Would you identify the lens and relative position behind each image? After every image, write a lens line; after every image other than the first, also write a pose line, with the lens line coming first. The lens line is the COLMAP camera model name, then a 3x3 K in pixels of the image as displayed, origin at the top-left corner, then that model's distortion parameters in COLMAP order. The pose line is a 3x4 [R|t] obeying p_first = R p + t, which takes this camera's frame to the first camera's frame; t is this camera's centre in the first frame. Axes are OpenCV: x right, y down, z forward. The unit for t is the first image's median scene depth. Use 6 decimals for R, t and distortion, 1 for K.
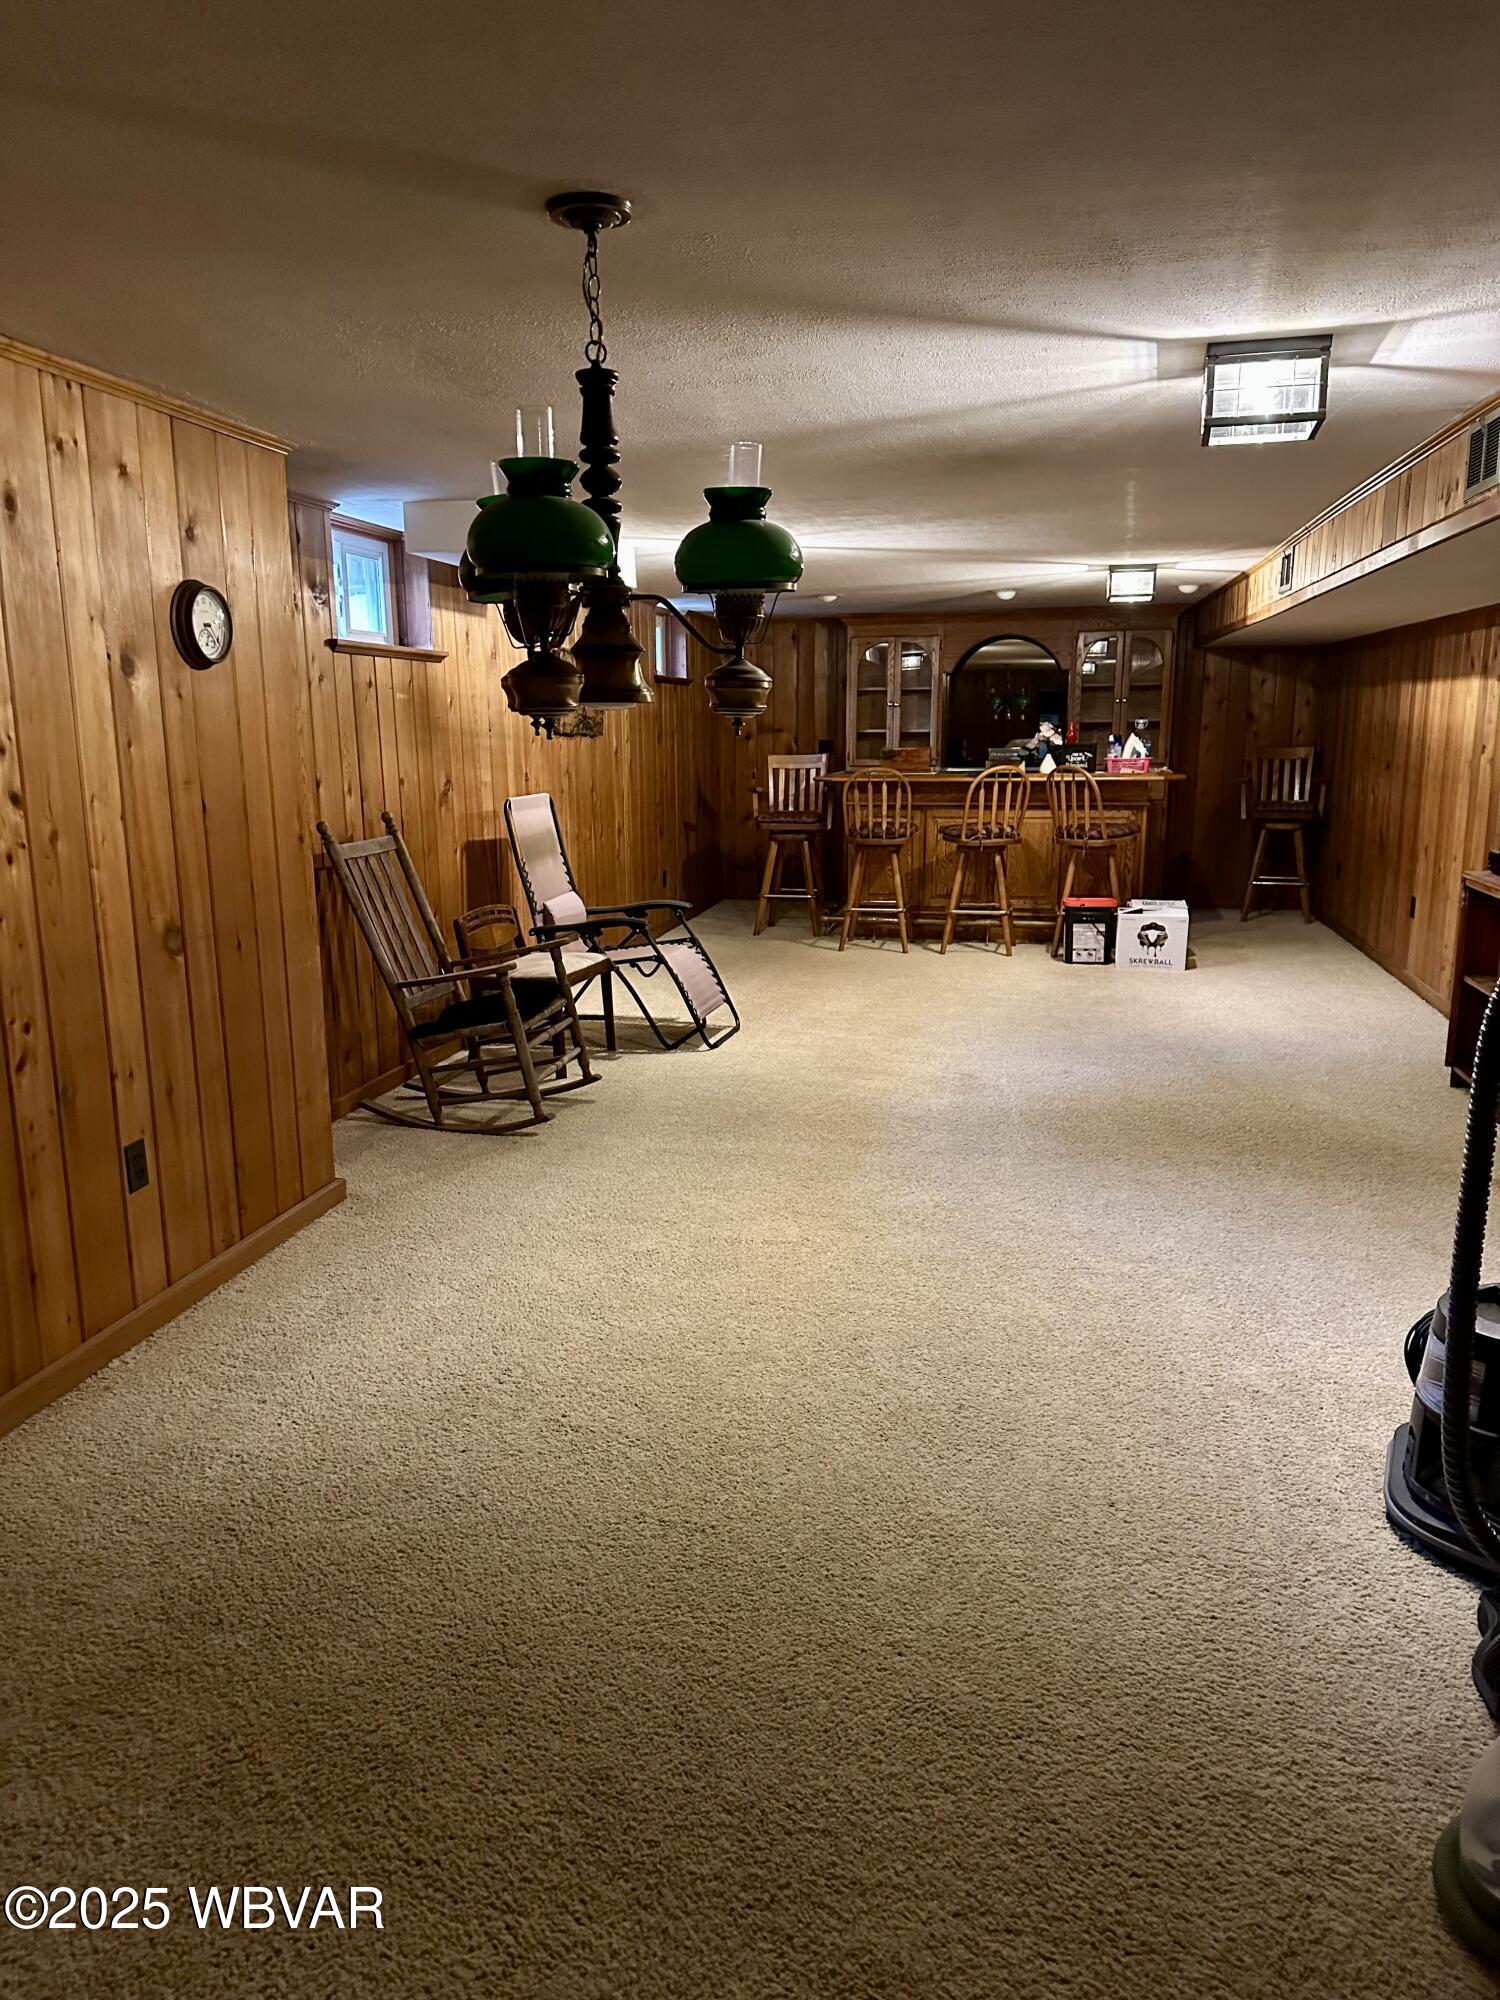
lens RADIAL K [[1400.9, 0, 750.0], [0, 1400.9, 1000.0], [0, 0, 1]] dist [0.041311, -0.045891]
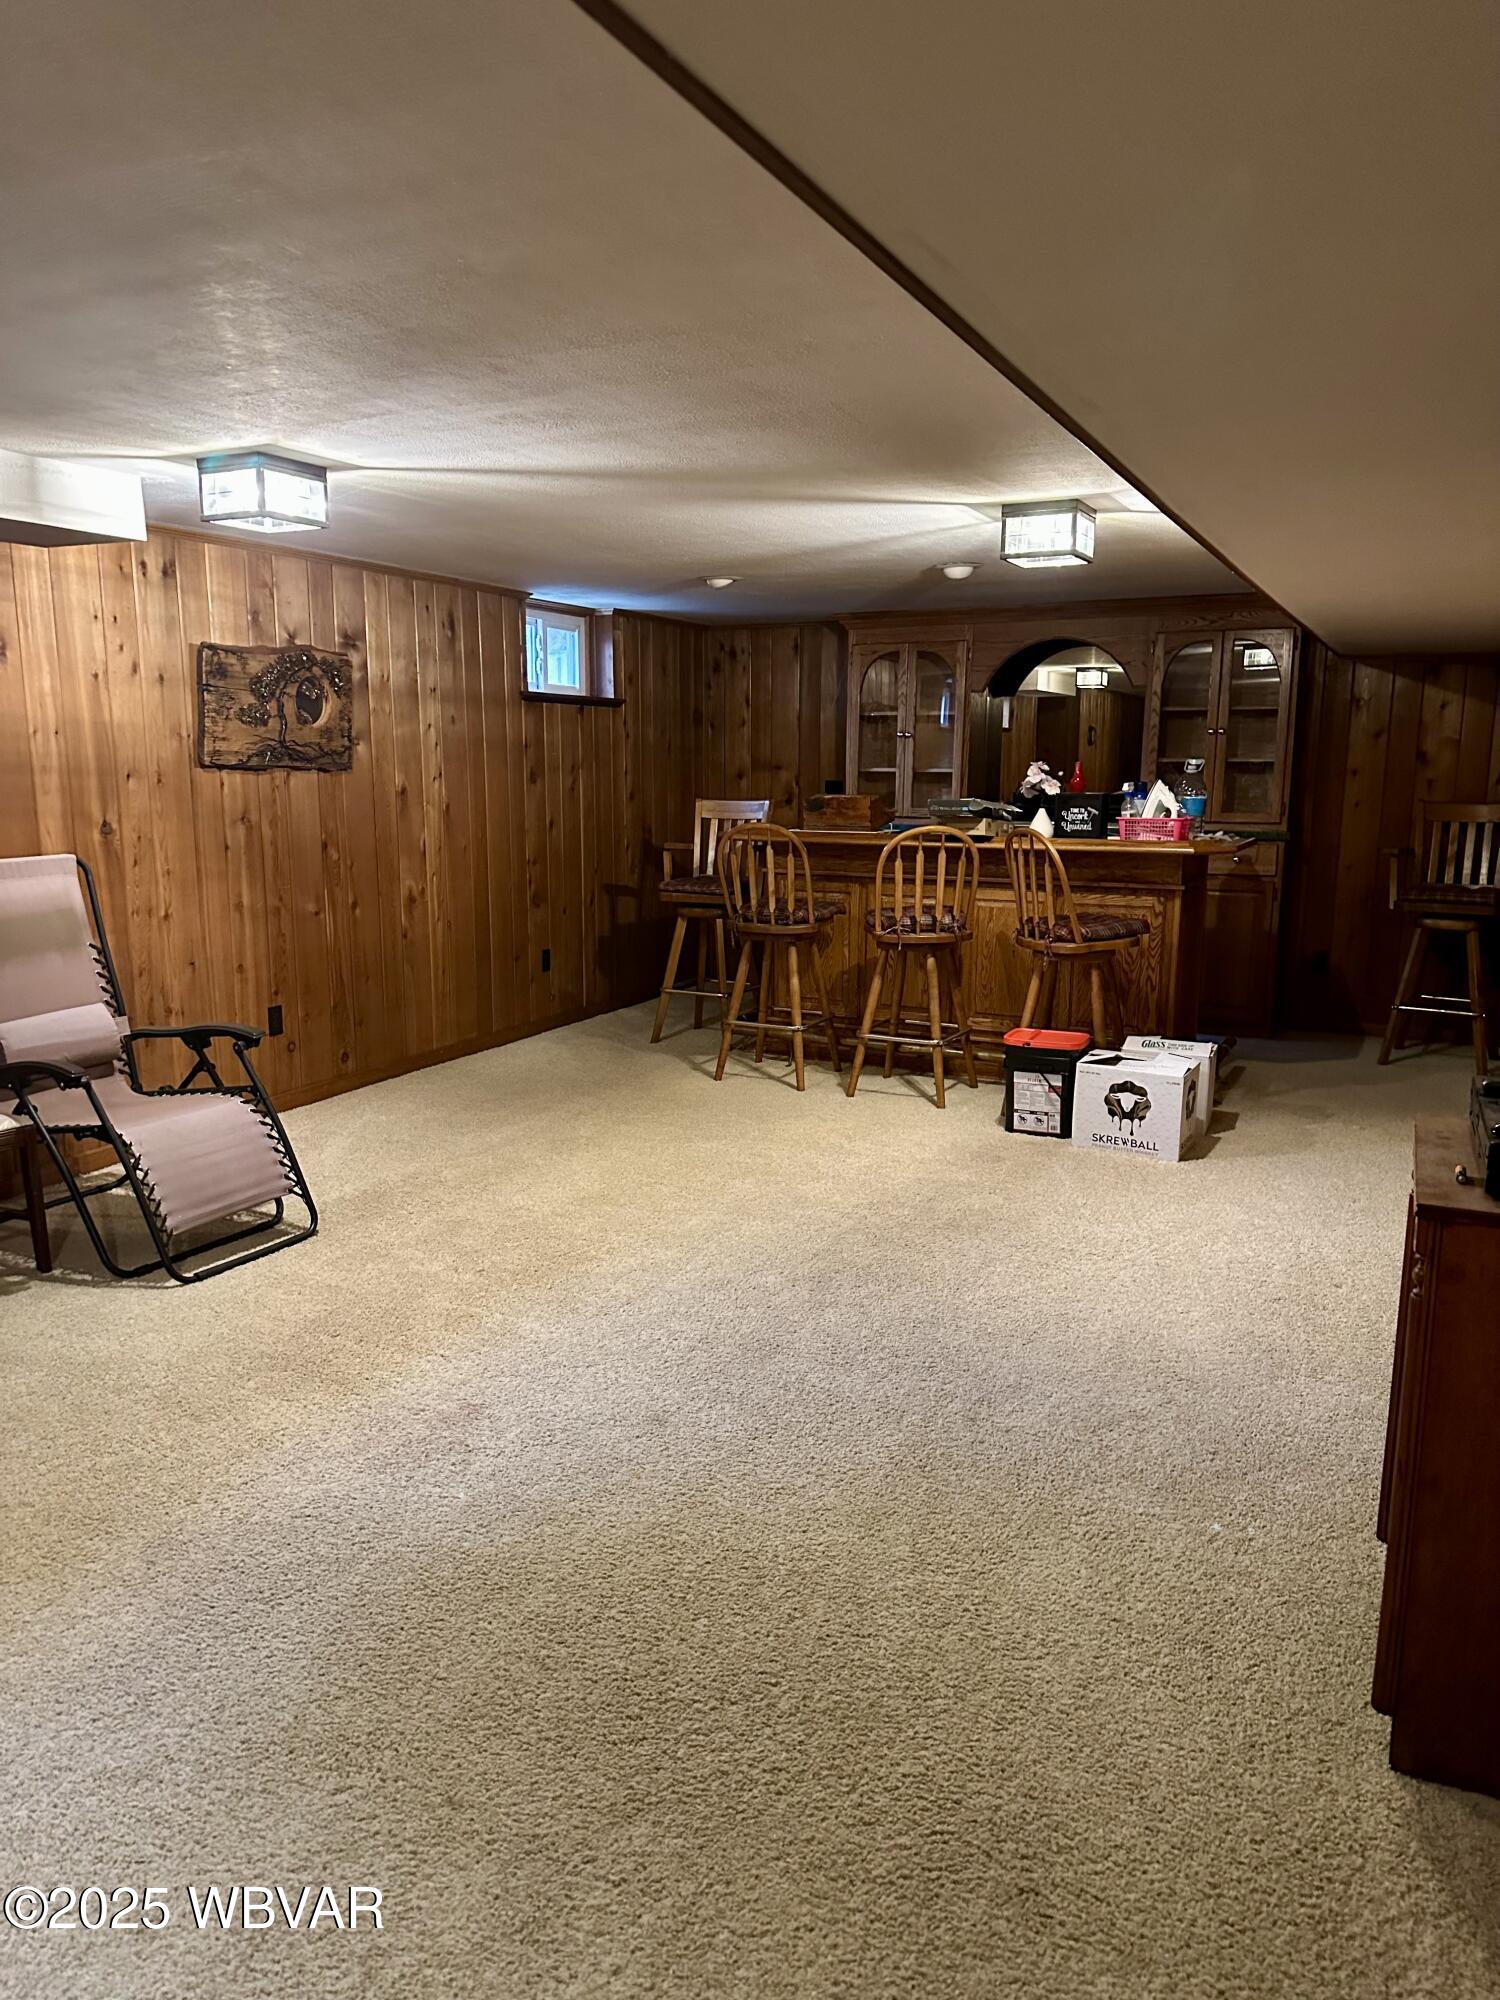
lens RADIAL K [[1400.9, 0, 750.0], [0, 1400.9, 1000.0], [0, 0, 1]] dist [0.041311, -0.045891]
pose [[0.971461, 0.053369, -0.231116, 0.243652], [-0.059217, 0.998075, -0.018436, -0.063810], [0.229688, 0.031595, 0.972751, 0.323200]]
